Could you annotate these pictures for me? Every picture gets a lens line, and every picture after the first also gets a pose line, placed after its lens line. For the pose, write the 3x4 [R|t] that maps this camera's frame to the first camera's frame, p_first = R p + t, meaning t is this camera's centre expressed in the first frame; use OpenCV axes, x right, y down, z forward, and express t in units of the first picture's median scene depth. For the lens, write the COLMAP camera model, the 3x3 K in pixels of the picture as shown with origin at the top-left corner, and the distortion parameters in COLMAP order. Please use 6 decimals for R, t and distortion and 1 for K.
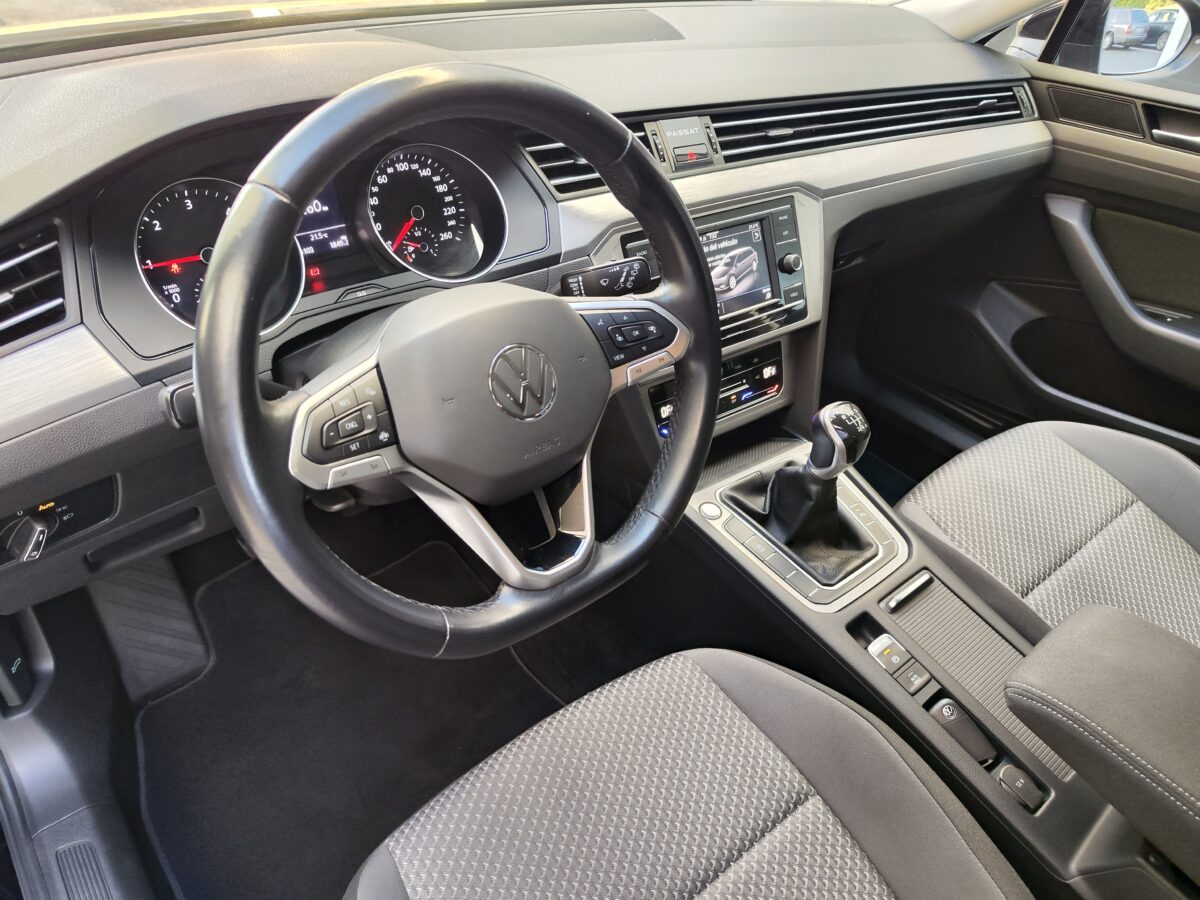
lens RADIAL K [[833.7, 0, 602.9], [0, 833.7, 452.8], [0, 0, 1]] dist [-0.006442, 0.001430]
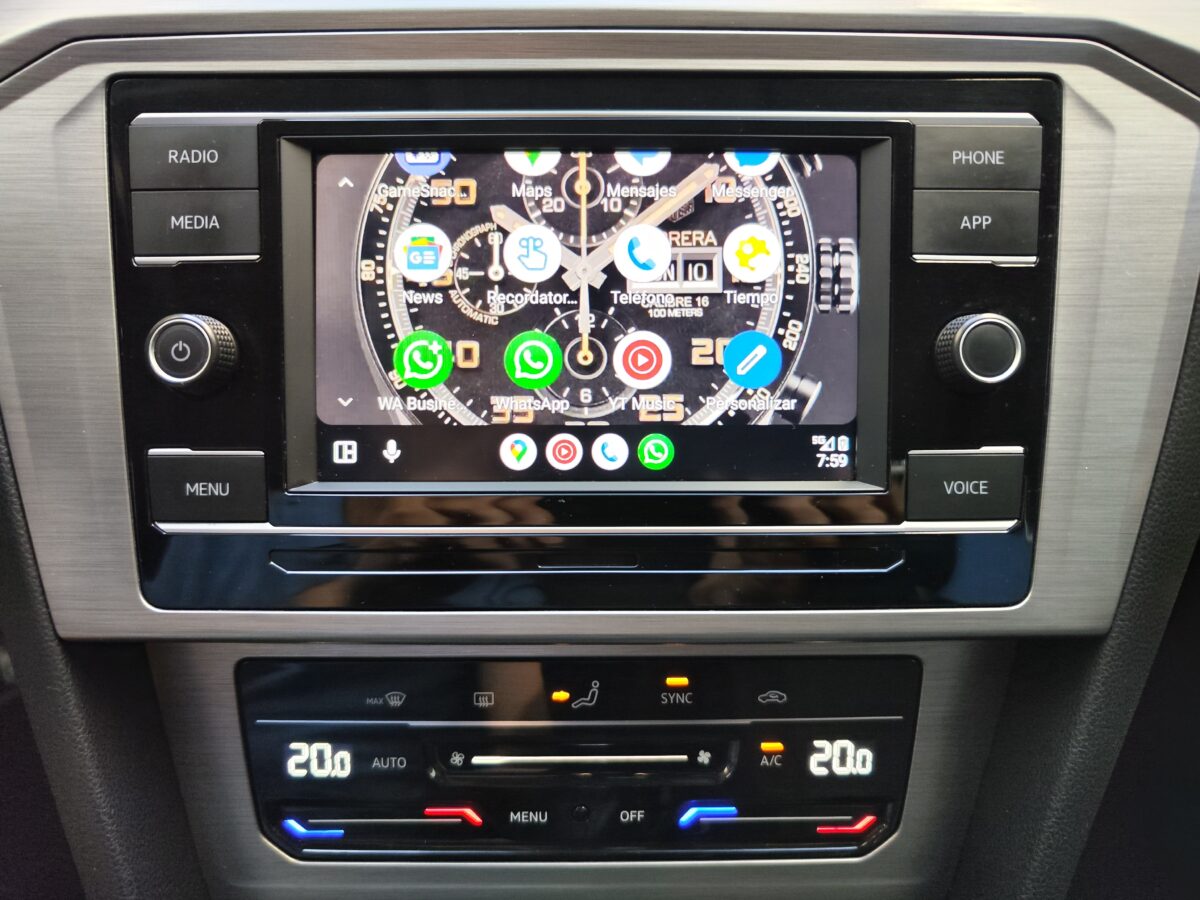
lens RADIAL K [[833.7, 0, 601.3], [0, 833.7, 451.3], [0, 0, 1]] dist [-0.006442, 0.001430]
pose [[0.803885, 0.222378, -0.551649, 0.308740], [-0.314714, 0.946038, -0.077251, -0.170302], [0.504702, 0.235713, 0.830491, 0.857027]]
